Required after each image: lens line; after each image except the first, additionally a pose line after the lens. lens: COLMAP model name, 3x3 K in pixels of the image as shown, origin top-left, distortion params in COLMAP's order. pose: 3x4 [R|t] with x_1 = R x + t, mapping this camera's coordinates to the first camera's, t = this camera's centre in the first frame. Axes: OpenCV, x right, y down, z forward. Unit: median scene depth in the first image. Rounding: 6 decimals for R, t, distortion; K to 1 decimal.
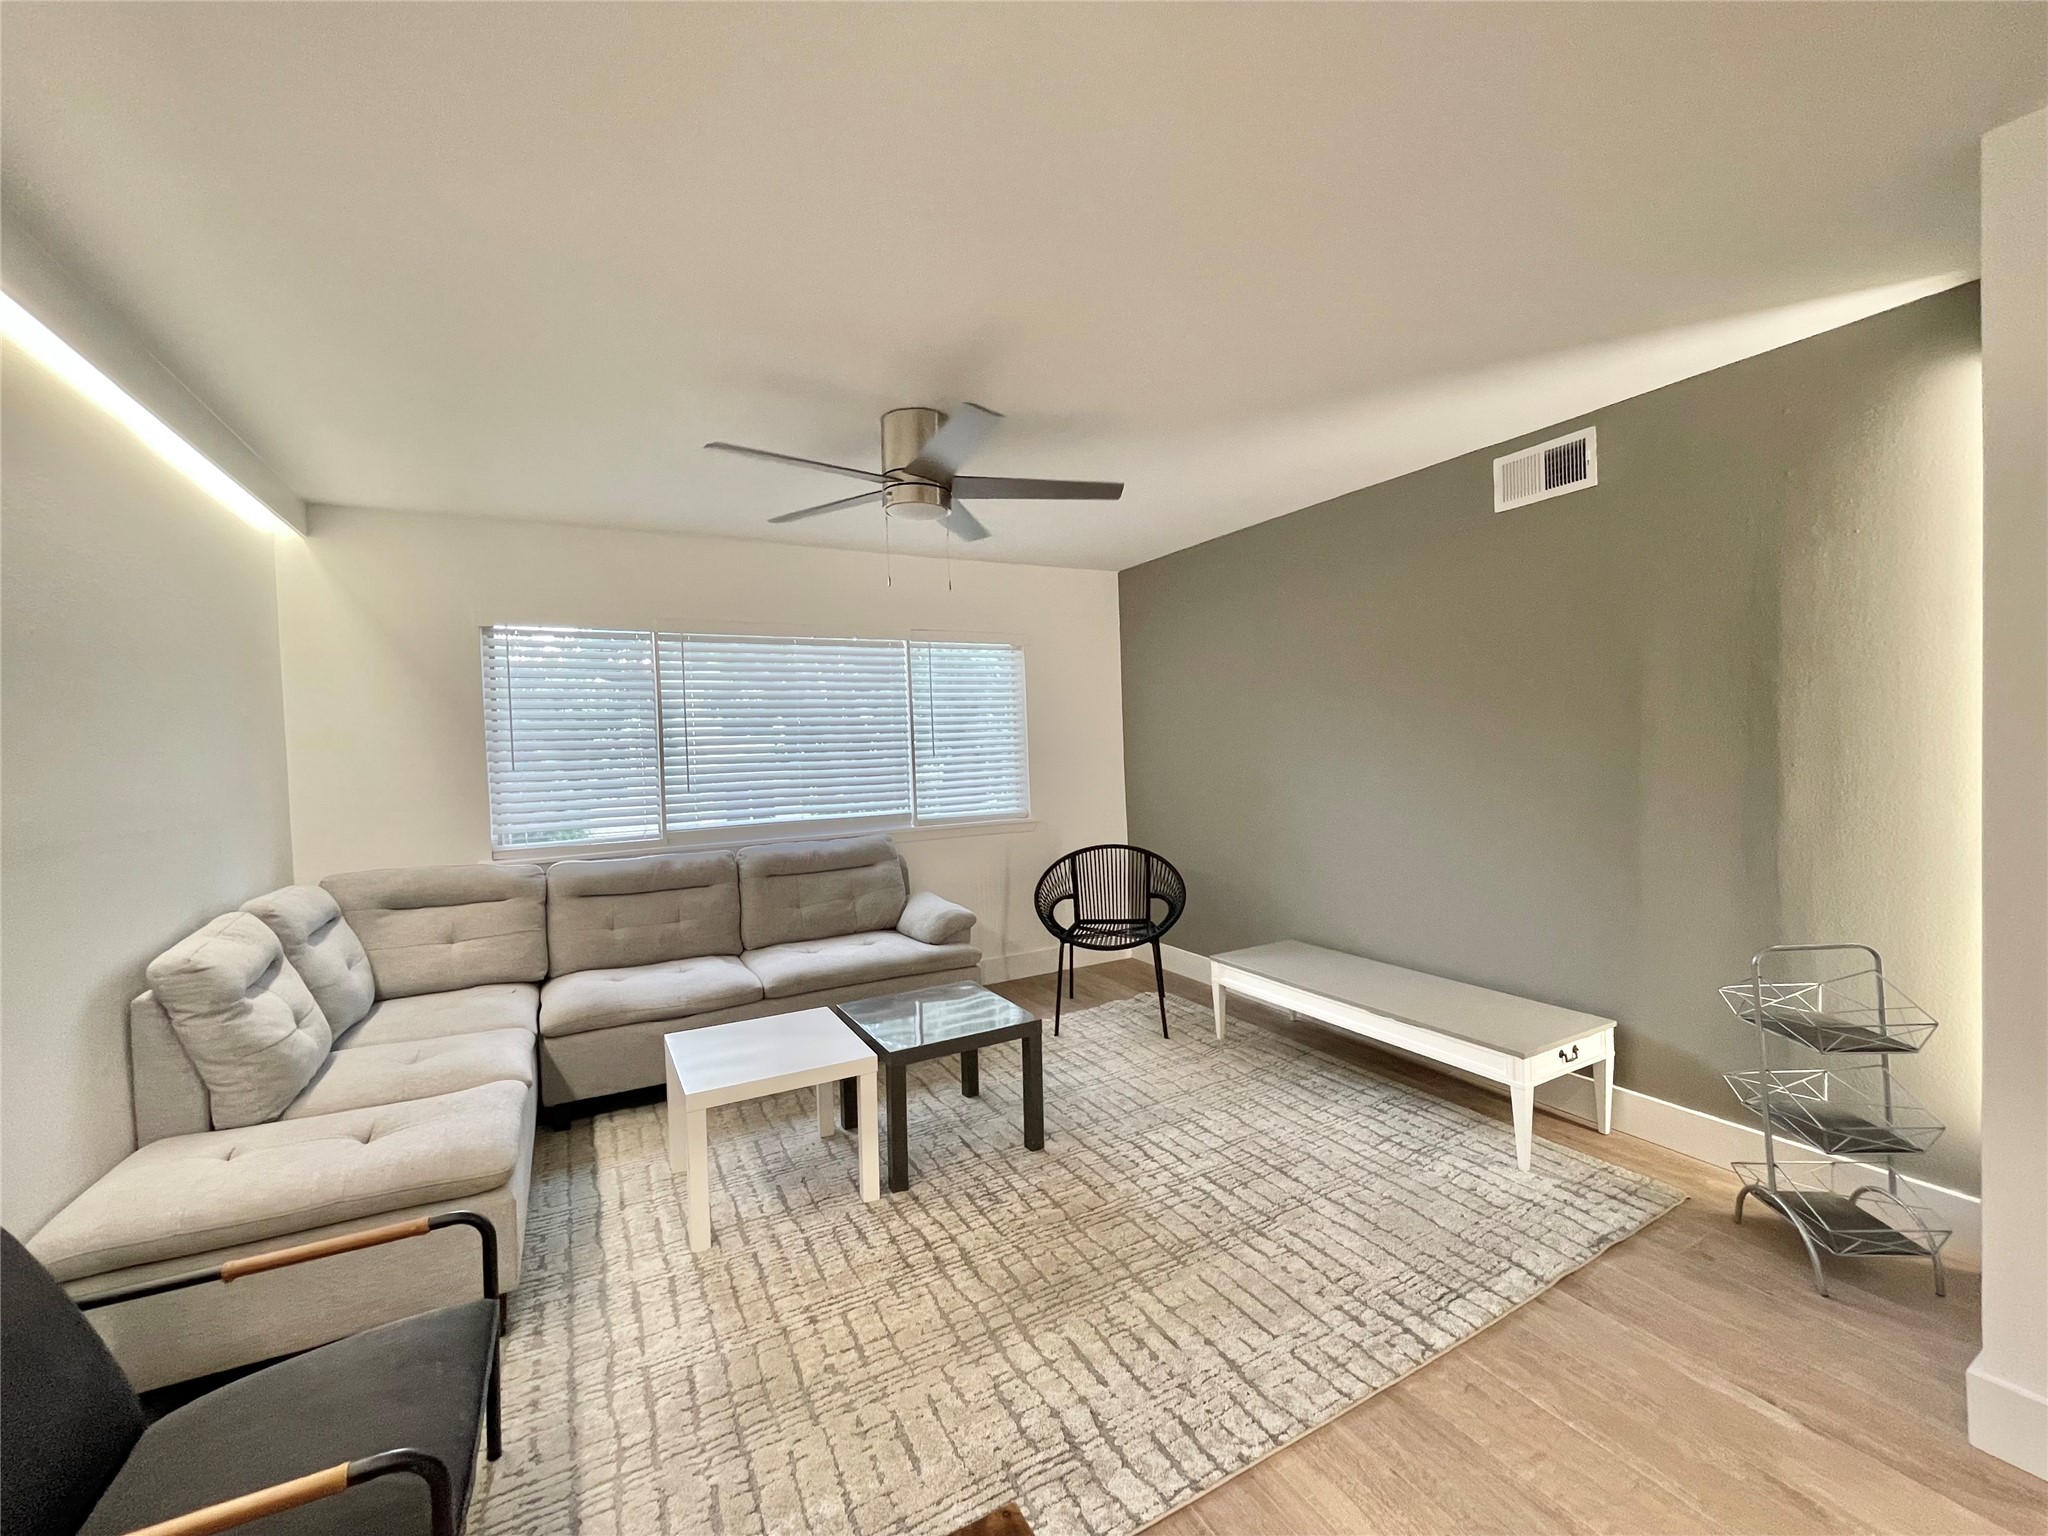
lens RADIAL K [[829.3, 0, 1015.3], [0, 829.3, 771.6], [0, 0, 1]] dist [-0.002247, 0.000592]
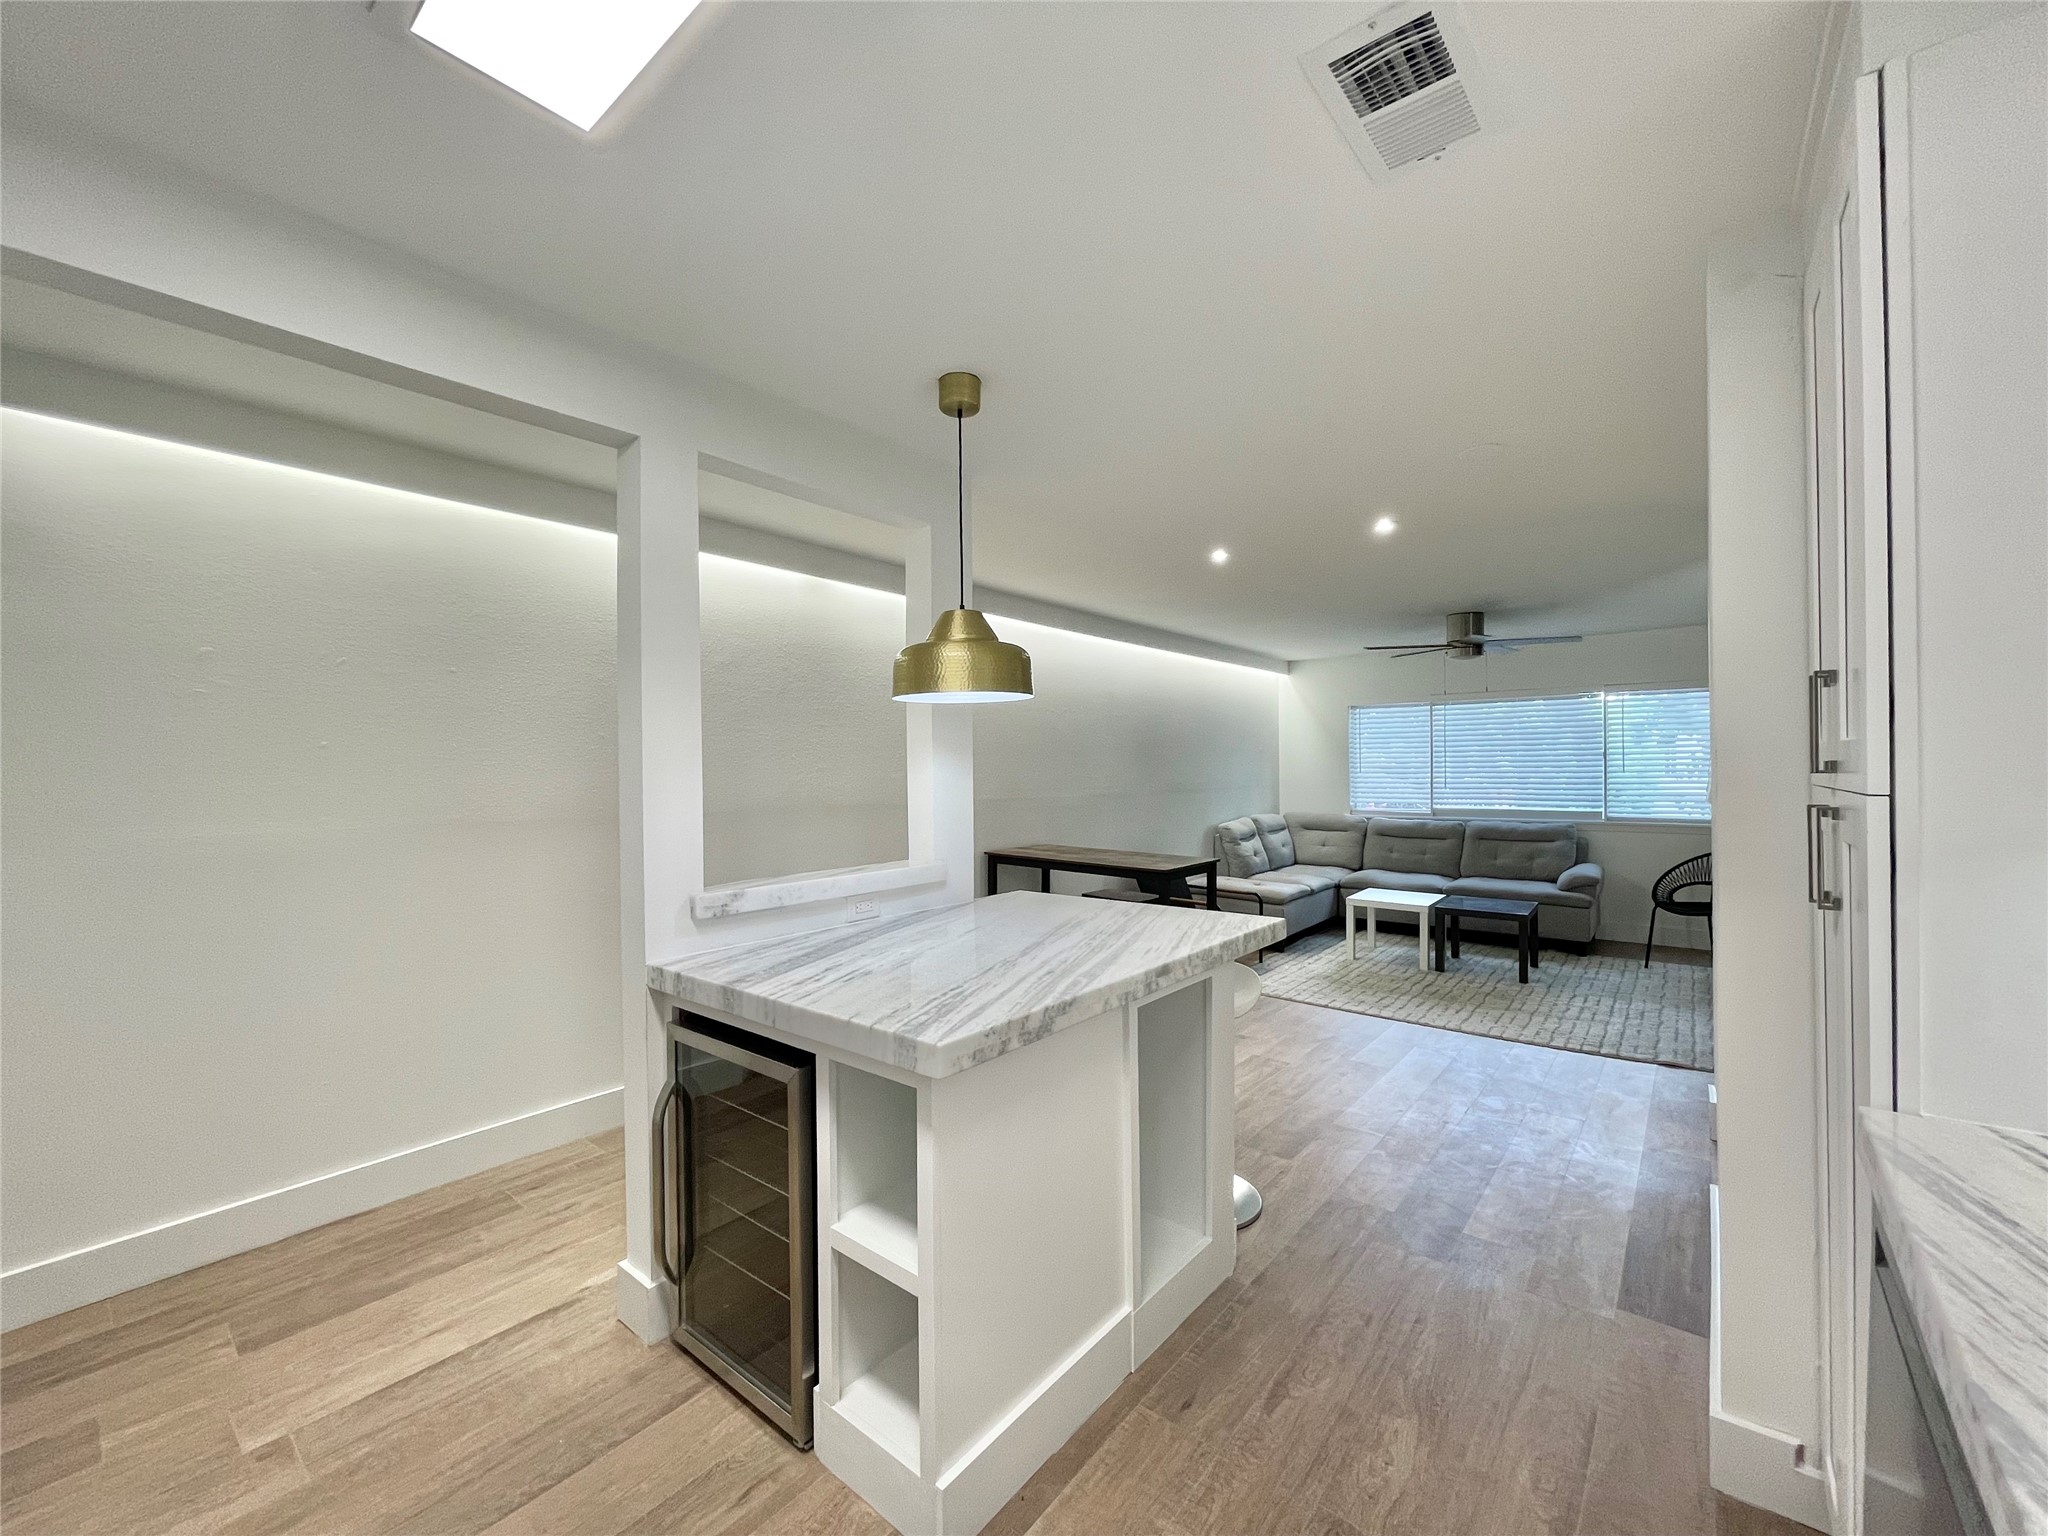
lens RADIAL K [[829.3, 0, 1015.3], [0, 829.3, 771.6], [0, 0, 1]] dist [-0.002247, 0.000592]
pose [[0.374432, 0.033106, -0.926663, 1.232122], [-0.030815, 0.999255, 0.023248, -0.032251], [0.926742, 0.019850, 0.375173, -0.734171]]
